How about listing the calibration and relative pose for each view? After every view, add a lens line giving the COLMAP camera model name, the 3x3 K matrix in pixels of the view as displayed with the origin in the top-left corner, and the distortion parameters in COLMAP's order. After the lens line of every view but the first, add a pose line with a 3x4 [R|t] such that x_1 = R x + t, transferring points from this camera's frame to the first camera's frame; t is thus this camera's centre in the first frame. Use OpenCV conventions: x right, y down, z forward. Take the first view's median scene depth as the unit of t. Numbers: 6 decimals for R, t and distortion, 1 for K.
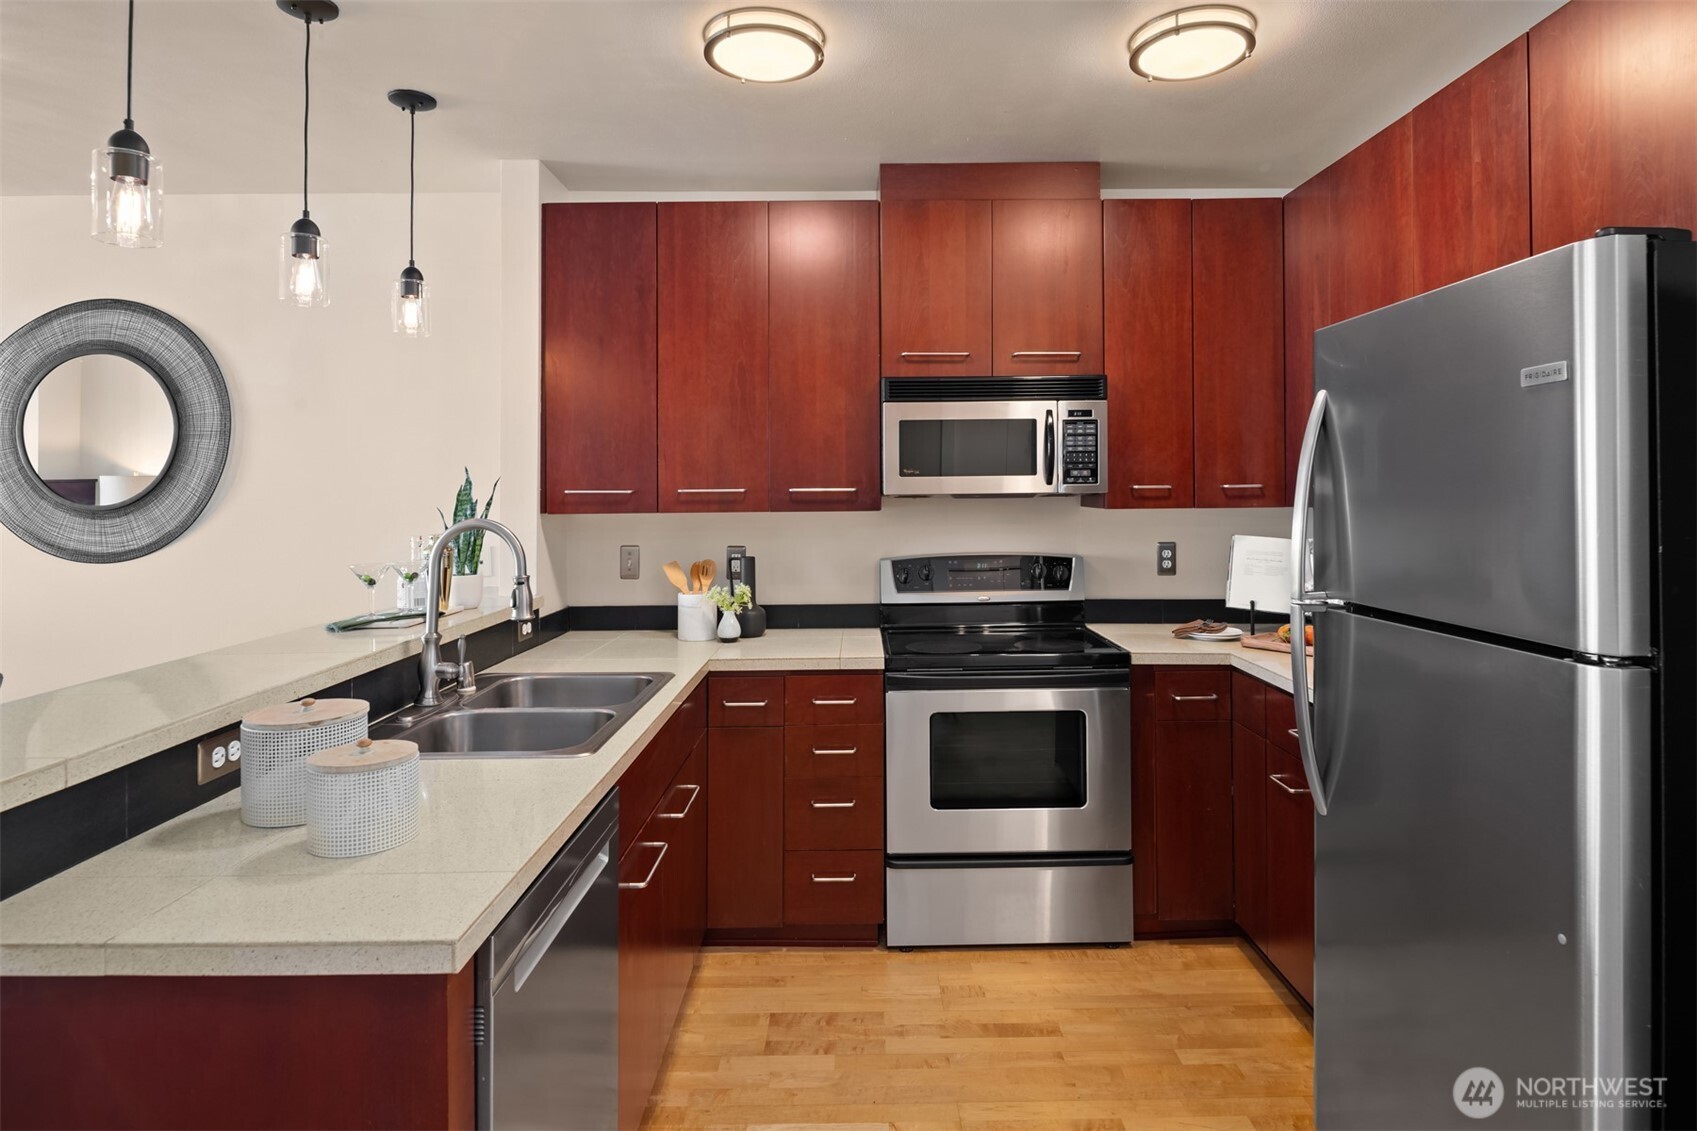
lens RADIAL K [[911.6, 0, 890.0], [0, 911.6, 472.3], [0, 0, 1]] dist [-0.001637, -0.001286]
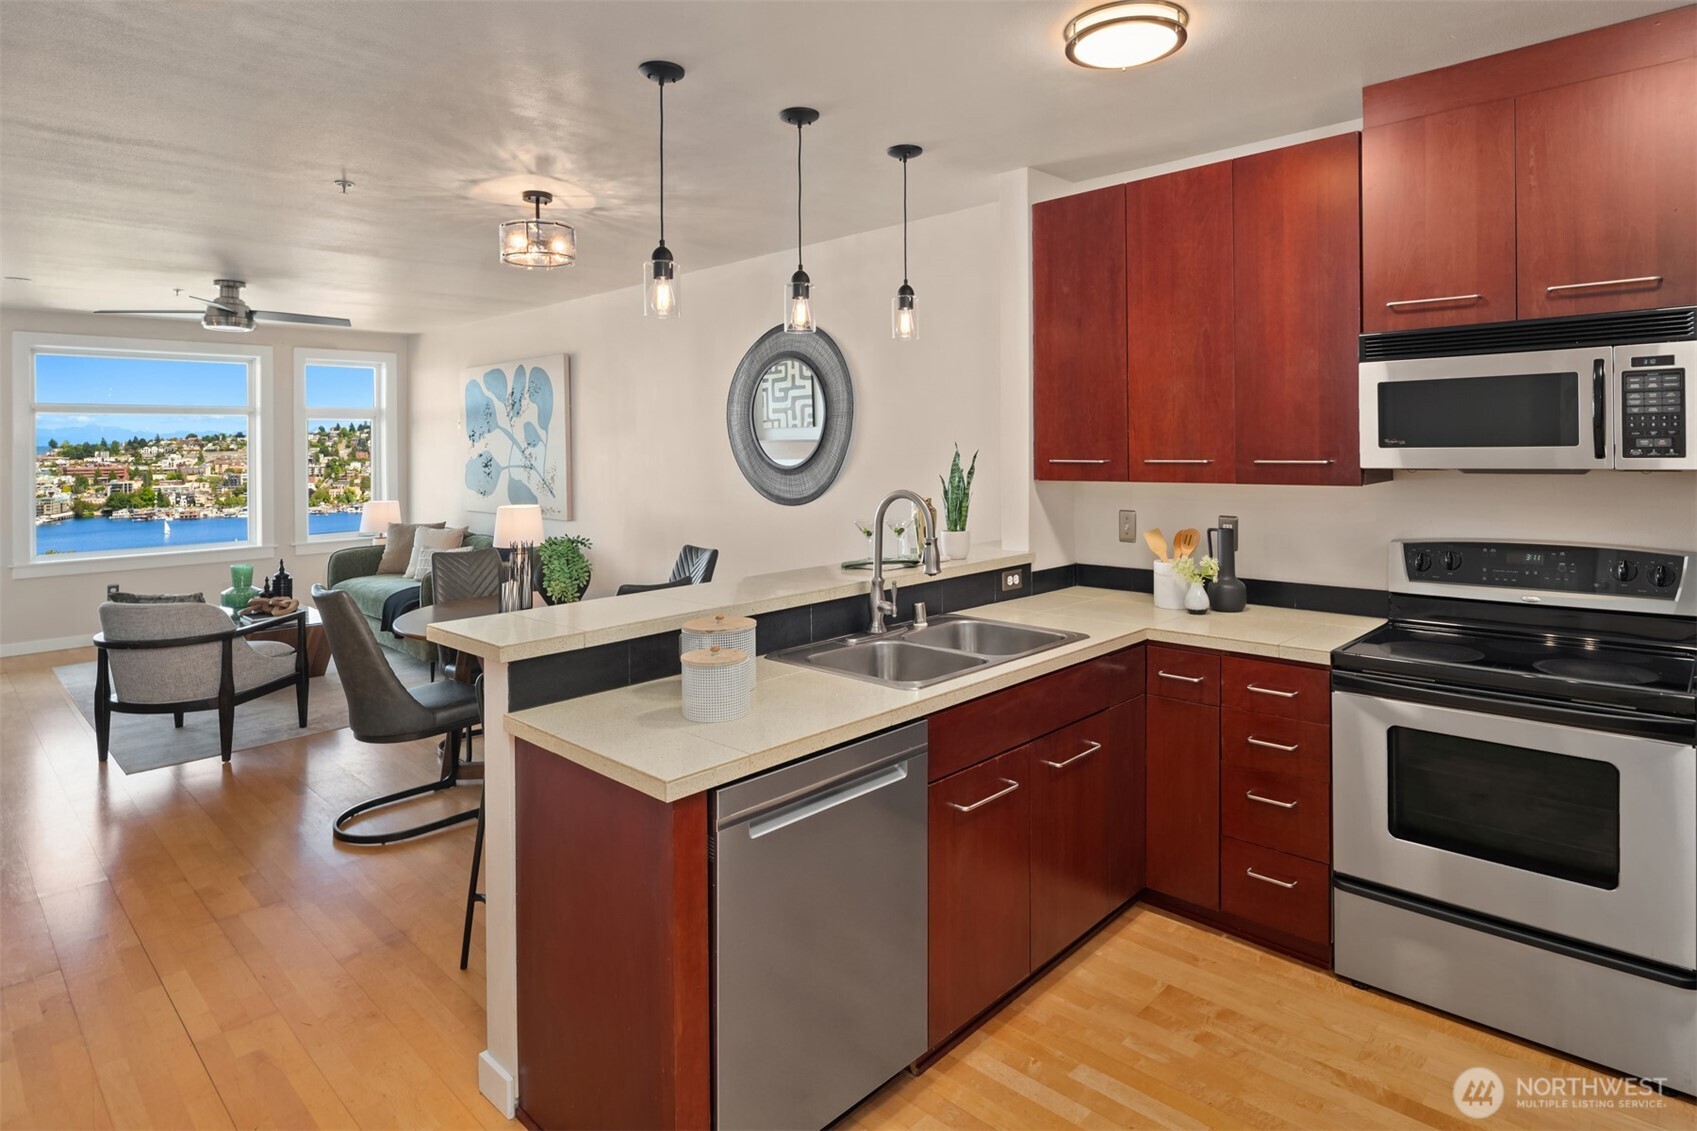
lens RADIAL K [[920.2, 0, 874.3], [0, 920.2, 435.0], [0, 0, 1]] dist [0.002651, -0.001128]
pose [[0.727240, -0.009013, -0.686324, 0.257909], [0.020774, 0.999745, 0.008883, -0.024601], [0.686069, -0.020717, 0.727241, 0.033762]]
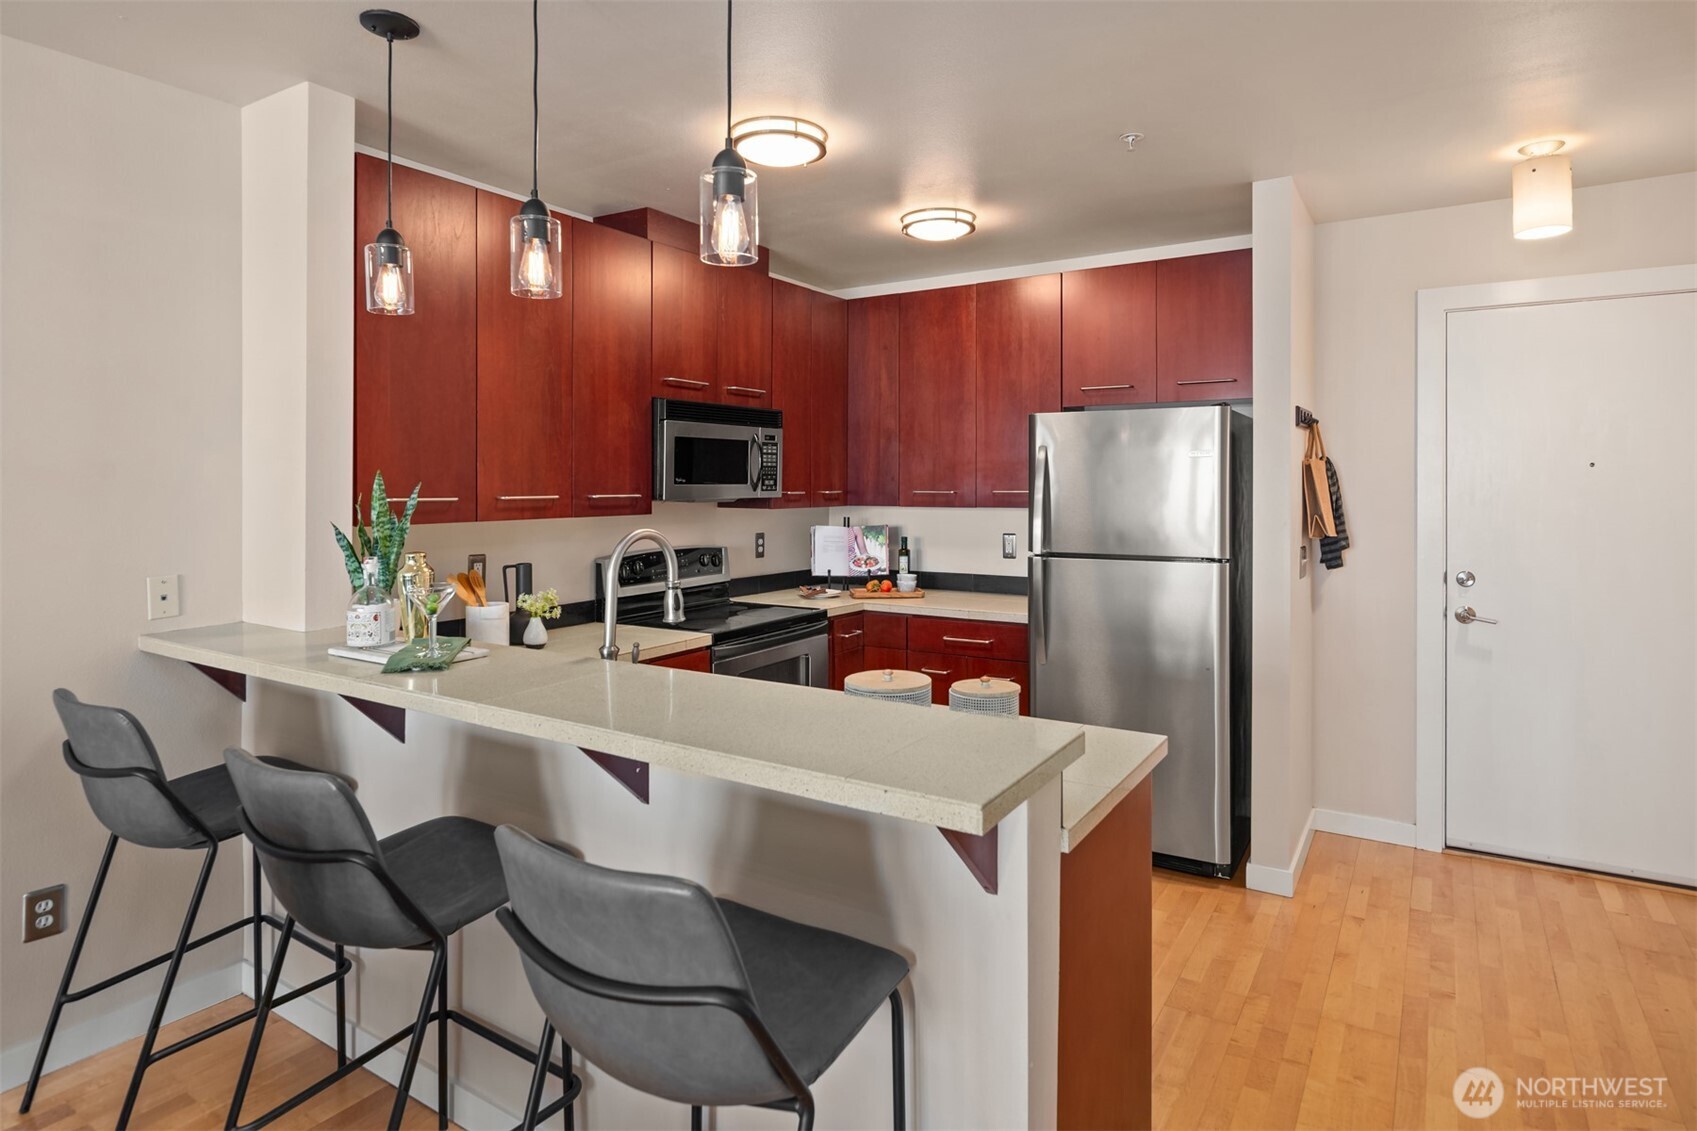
lens RADIAL K [[918.6, 0, 850.6], [0, 918.6, 485.1], [0, 0, 1]] dist [0.000431, -0.000470]
pose [[0.545478, 0.004573, 0.838112, -0.839361], [-0.021444, 0.999734, 0.008502, -0.009183], [-0.837850, -0.022610, 0.545431, 0.165591]]
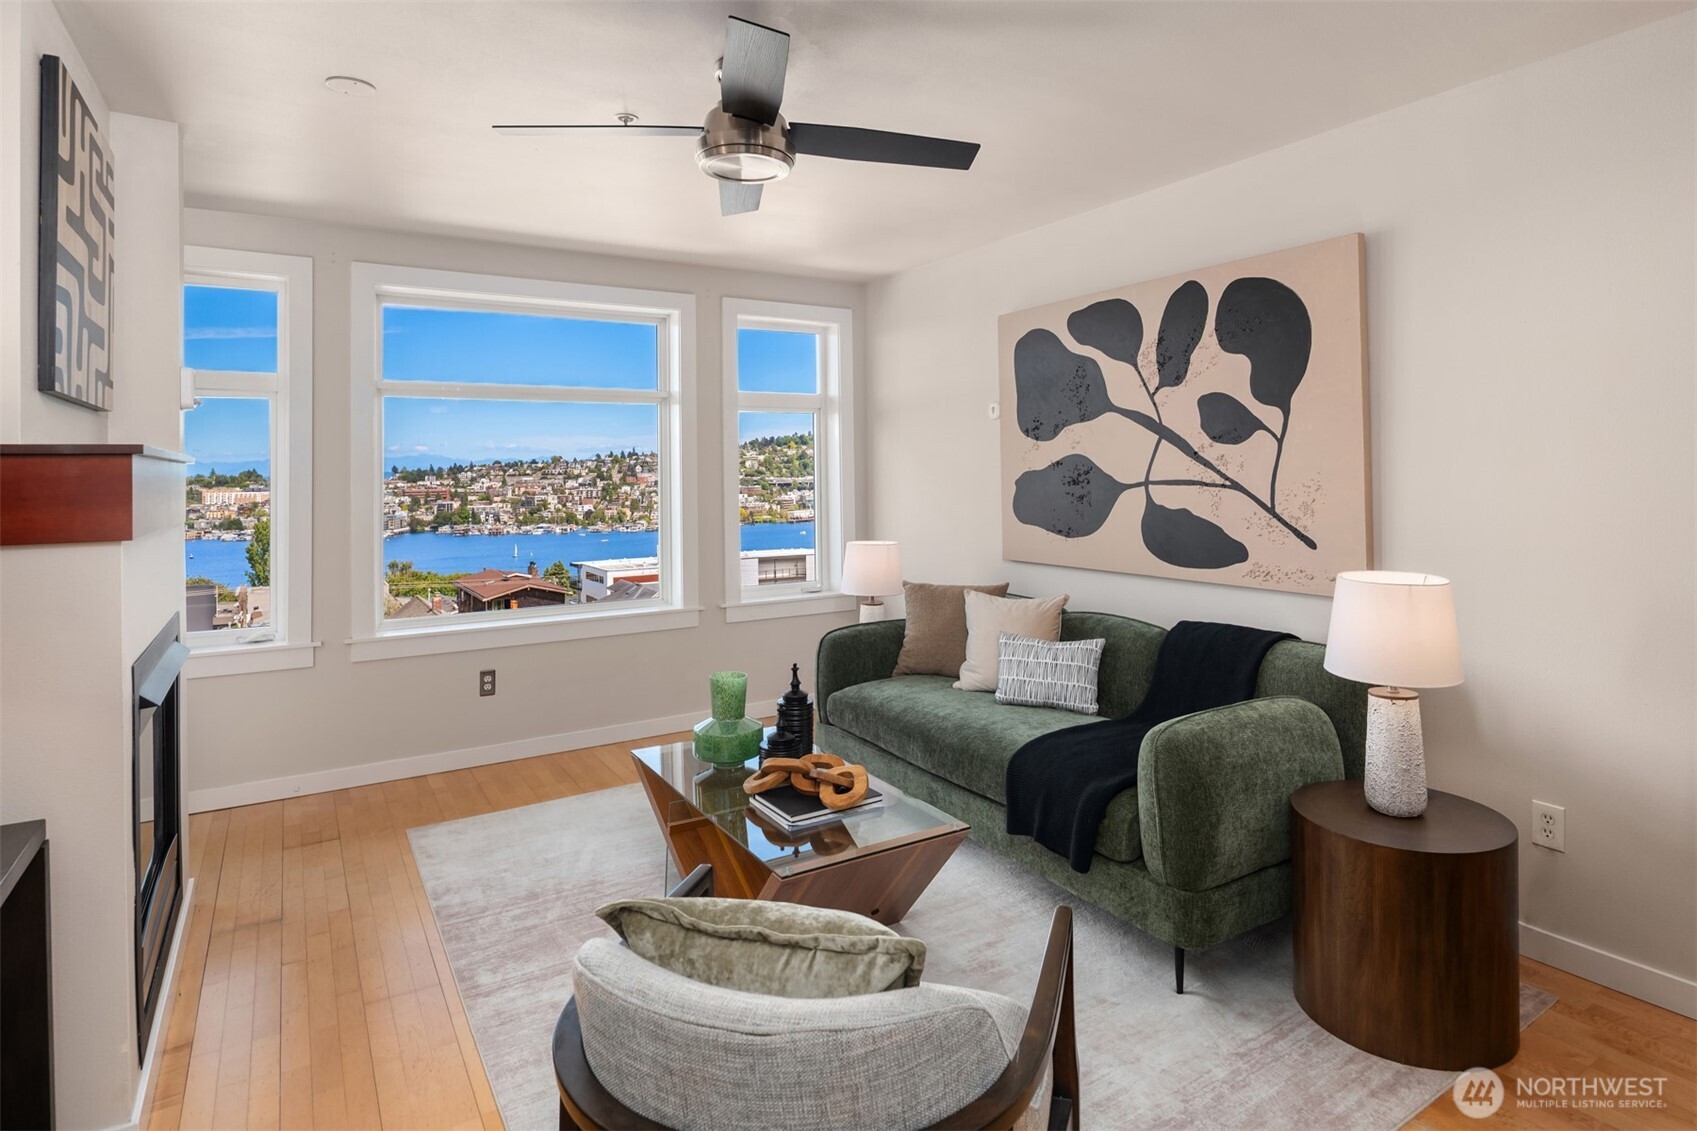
lens RADIAL K [[911.6, 0, 890.0], [0, 911.6, 472.3], [0, 0, 1]] dist [-0.001637, -0.001286]
pose [[0.551551, -0.000258, -0.834141, -1.194425], [0.025447, 0.999540, 0.016516, 0.013491], [0.833753, -0.030336, 0.551304, 0.144609]]
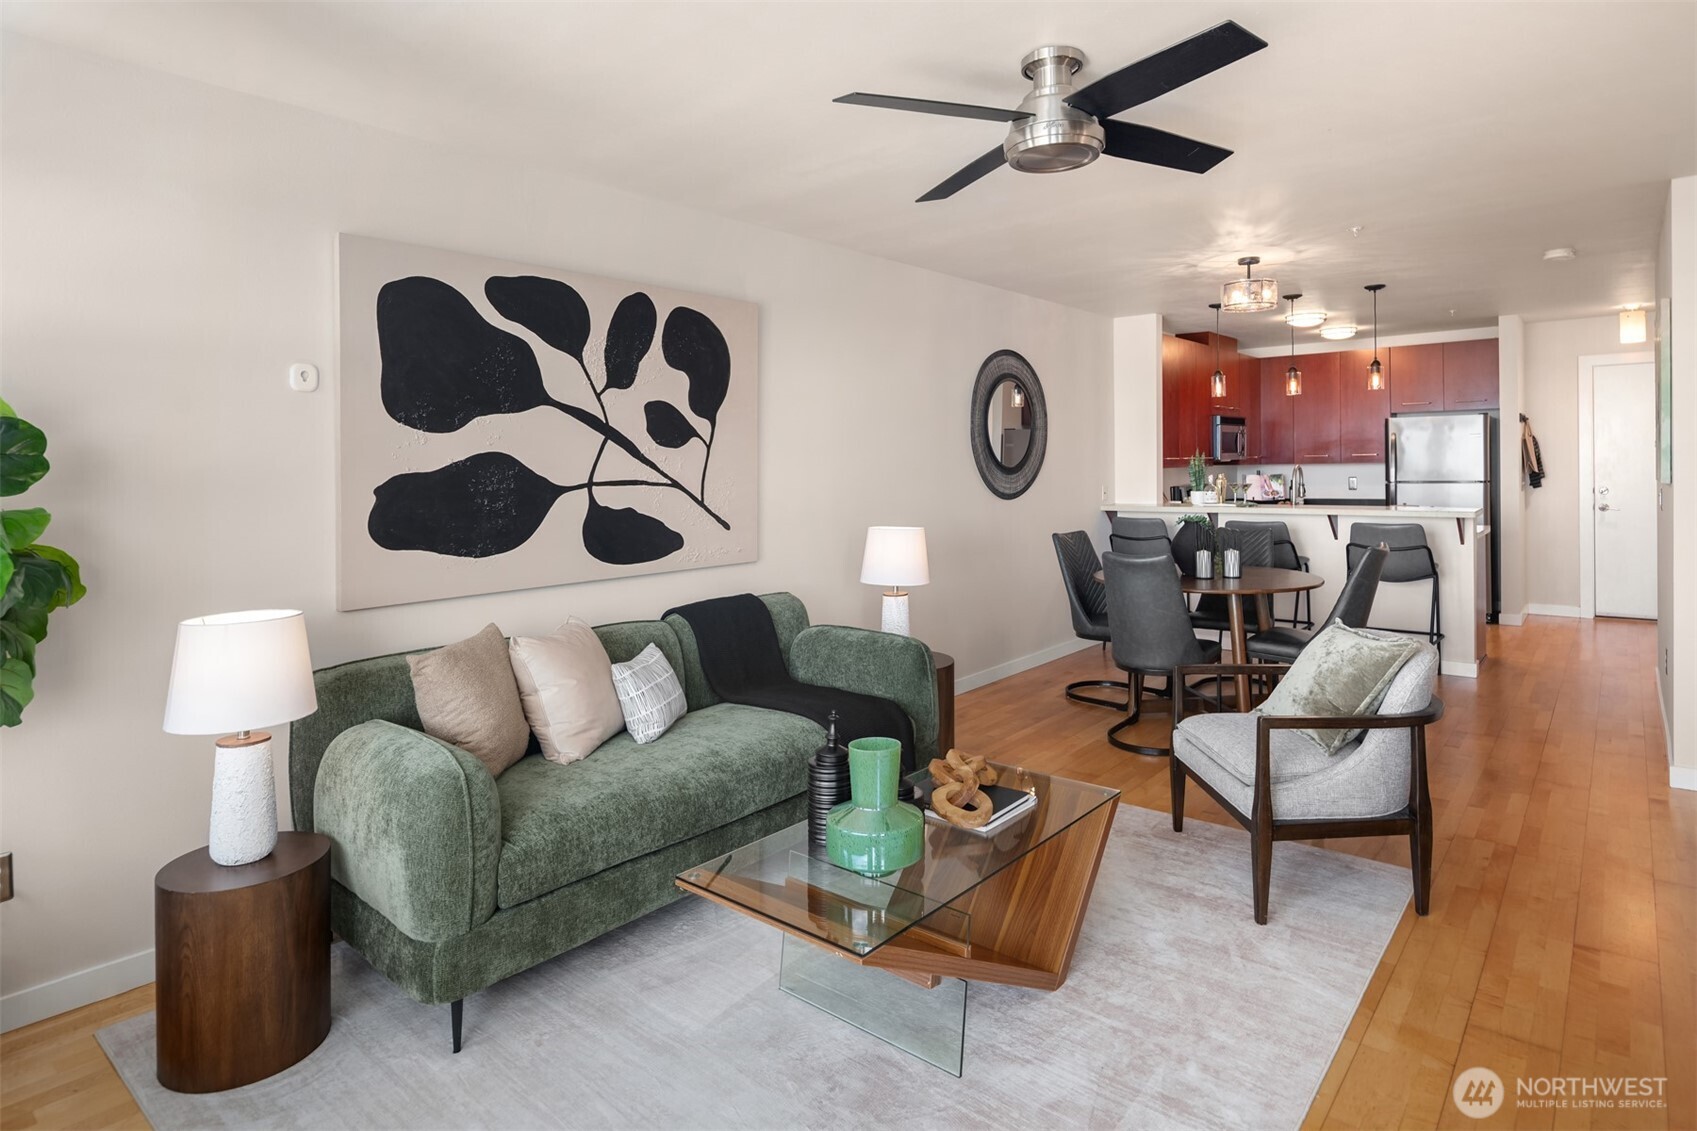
lens RADIAL K [[923.6, 0, 850.4], [0, 923.6, 473.7], [0, 0, 1]] dist [-0.001660, -0.001454]
pose [[0.647770, -0.011003, 0.761757, -2.689181], [-0.004337, 0.999826, 0.018130, 0.019870], [-0.761824, -0.015048, 0.647610, 0.082349]]
